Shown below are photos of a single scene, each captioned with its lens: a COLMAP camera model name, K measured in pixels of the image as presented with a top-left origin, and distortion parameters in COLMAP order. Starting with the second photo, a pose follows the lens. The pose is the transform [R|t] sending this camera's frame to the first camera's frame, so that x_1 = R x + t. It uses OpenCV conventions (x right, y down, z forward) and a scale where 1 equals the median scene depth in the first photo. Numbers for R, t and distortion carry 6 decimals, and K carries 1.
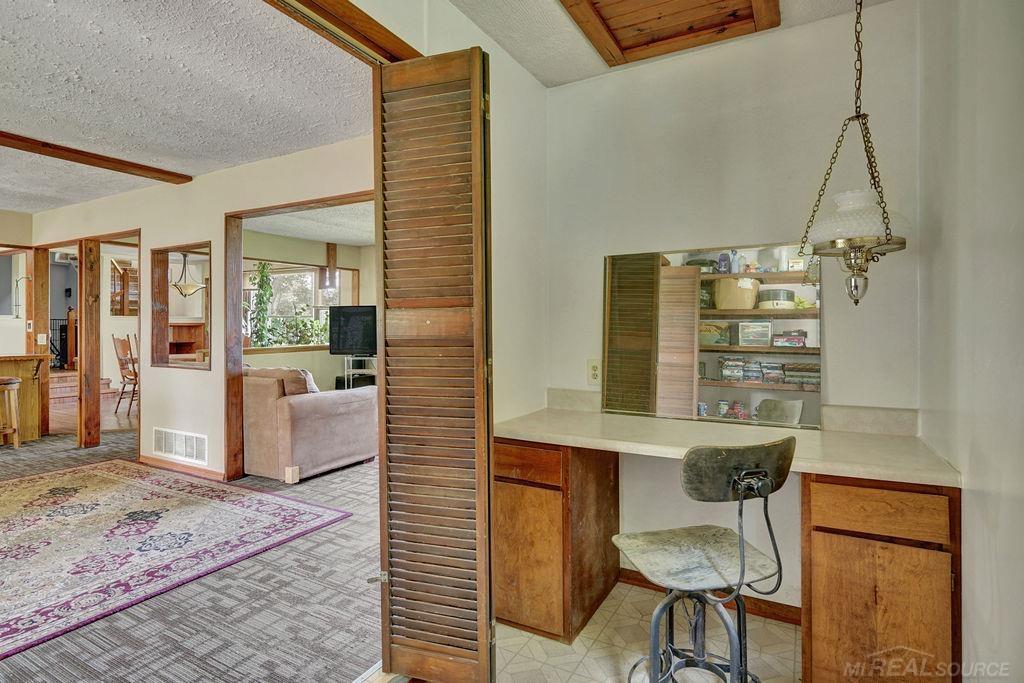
lens RADIAL K [[527.7, 0, 506.0], [0, 527.7, 327.1], [0, 0, 1]] dist [0.000476, 0.000108]
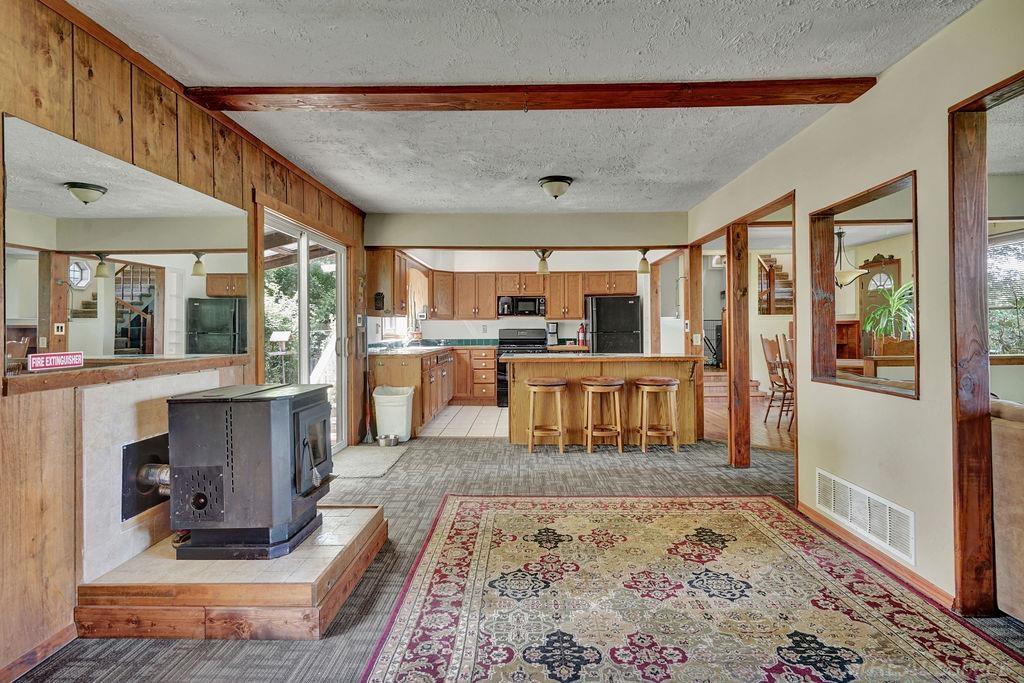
lens RADIAL K [[527.7, 0, 515.6], [0, 527.7, 328.2], [0, 0, 1]] dist [0.000476, 0.000108]
pose [[0.477853, -0.009098, -0.878392, -0.213859], [0.011719, 0.999923, -0.003981, 0.002448], [0.878361, -0.008391, 0.477923, 0.279707]]
